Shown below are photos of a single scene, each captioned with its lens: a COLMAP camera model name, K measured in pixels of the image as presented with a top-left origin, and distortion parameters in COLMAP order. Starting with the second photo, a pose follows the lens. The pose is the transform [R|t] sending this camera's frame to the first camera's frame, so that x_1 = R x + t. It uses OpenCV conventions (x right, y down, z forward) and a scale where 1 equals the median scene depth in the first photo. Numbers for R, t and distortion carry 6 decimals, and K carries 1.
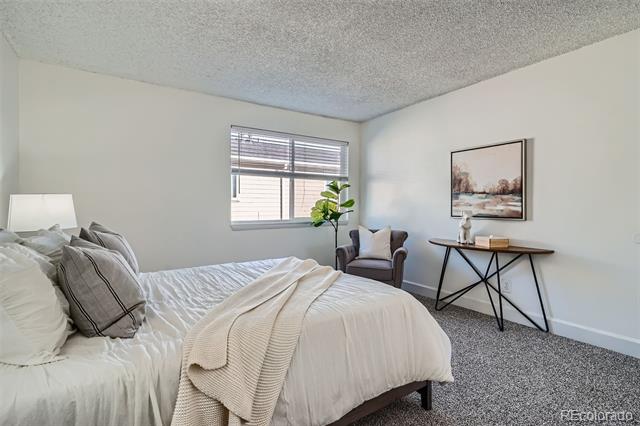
lens RADIAL K [[307.7, 0, 314.5], [0, 307.7, 211.5], [0, 0, 1]] dist [0.002311, -0.002499]
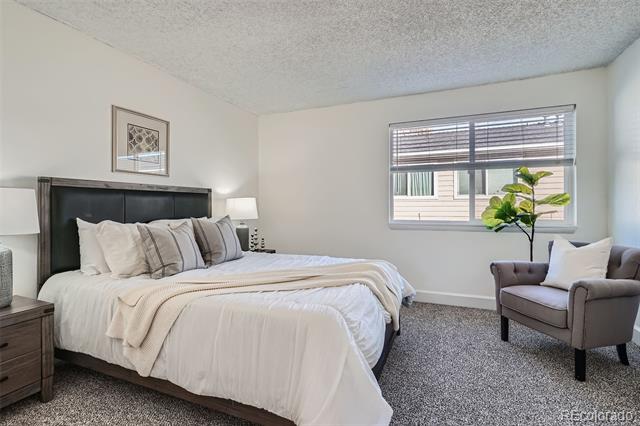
lens RADIAL K [[307.7, 0, 317.0], [0, 307.7, 208.8], [0, 0, 1]] dist [0.002311, -0.002499]
pose [[0.560565, 0.005742, -0.828091, 0.378906], [-0.009618, 0.999954, 0.000423, -0.002733], [0.828055, 0.007727, 0.560594, 0.218957]]
